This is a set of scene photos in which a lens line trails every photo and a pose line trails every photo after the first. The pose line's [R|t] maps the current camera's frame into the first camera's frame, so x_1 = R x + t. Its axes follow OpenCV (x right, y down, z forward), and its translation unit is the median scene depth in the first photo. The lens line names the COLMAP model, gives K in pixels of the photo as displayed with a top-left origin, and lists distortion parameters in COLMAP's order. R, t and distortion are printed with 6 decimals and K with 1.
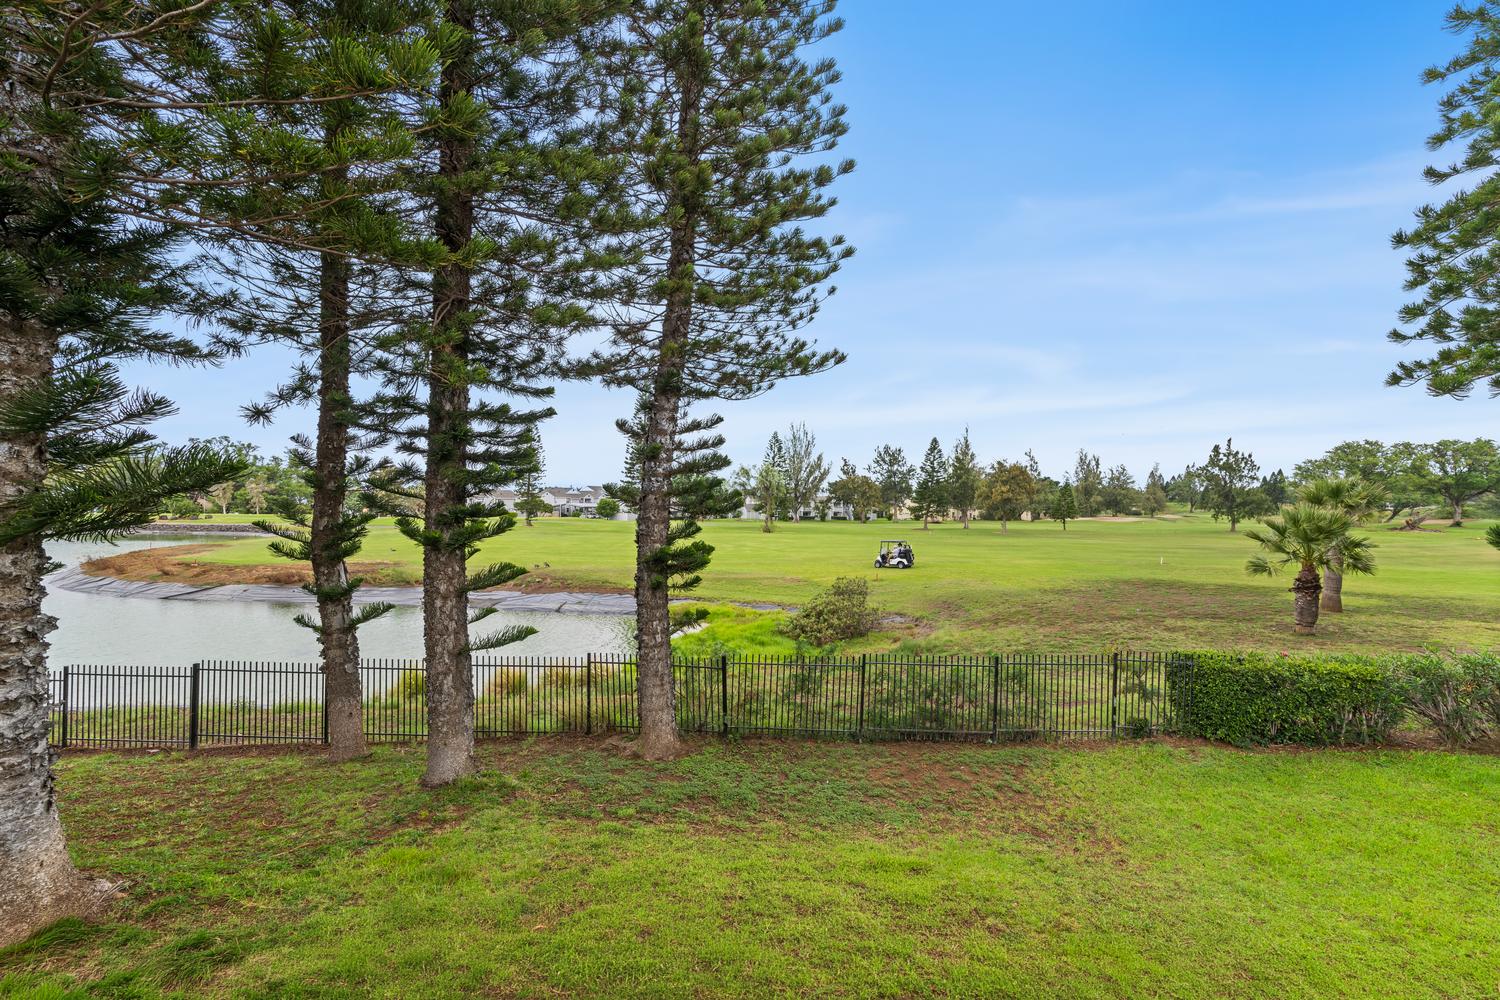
lens RADIAL K [[687.2, 0, 761.2], [0, 687.2, 503.1], [0, 0, 1]] dist [-0.004073, 0.000048]
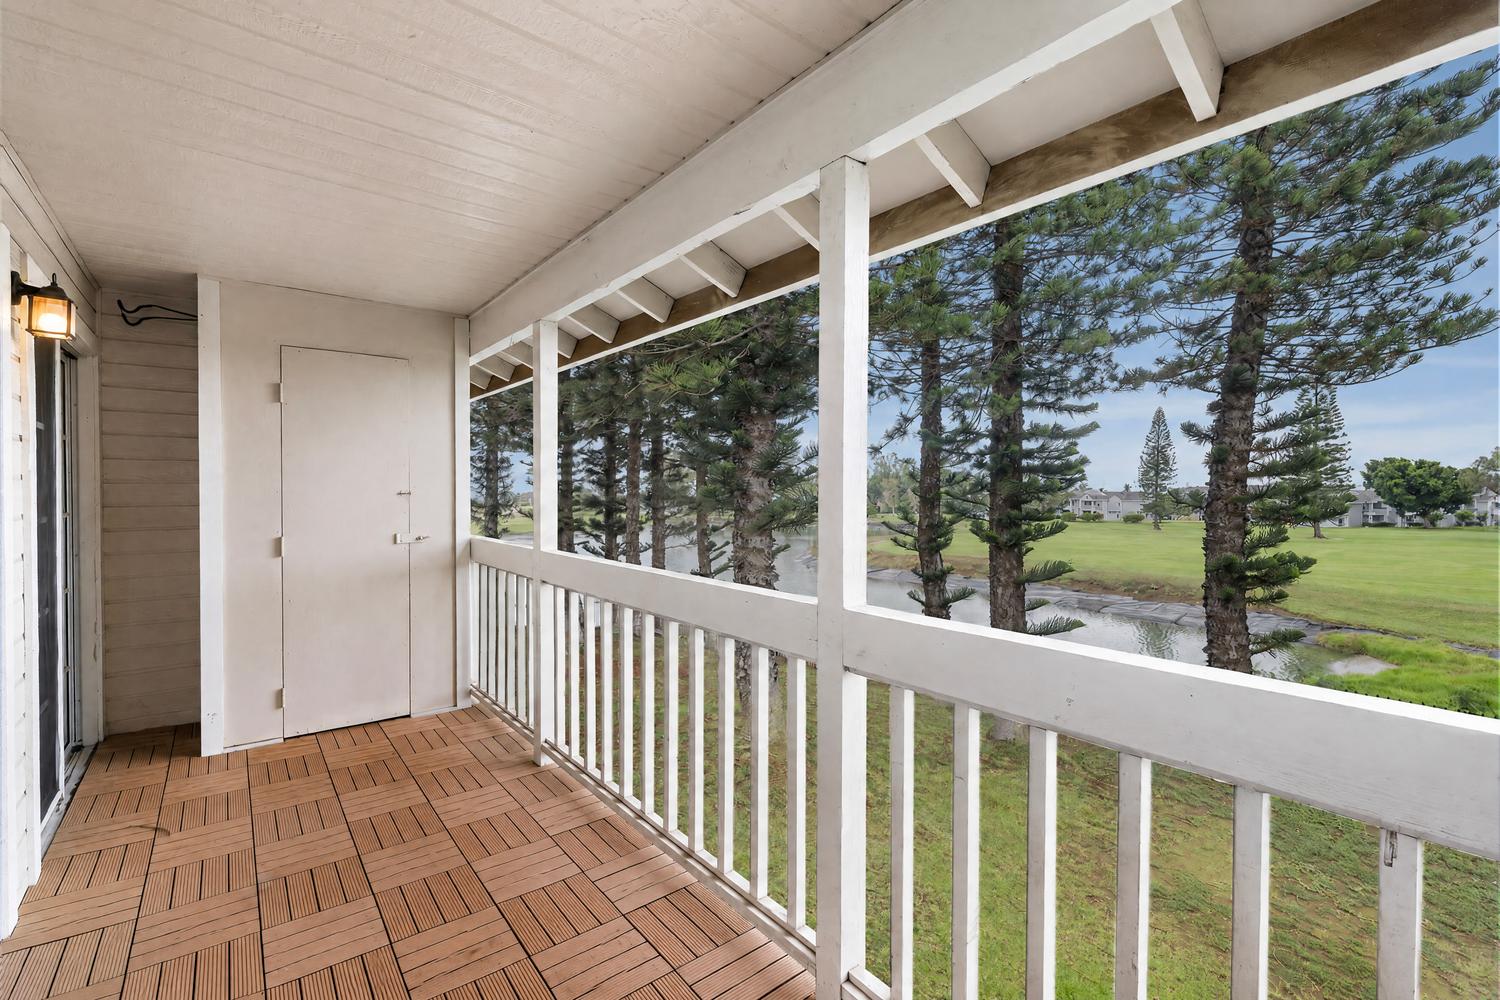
lens RADIAL K [[687.2, 0, 746.2], [0, 687.2, 499.6], [0, 0, 1]] dist [-0.004073, 0.000048]
pose [[0.629500, -0.008281, -0.776956, 0.177932], [0.001448, 0.999954, -0.009484, -0.005324], [0.776999, 0.004845, 0.629483, -0.109935]]
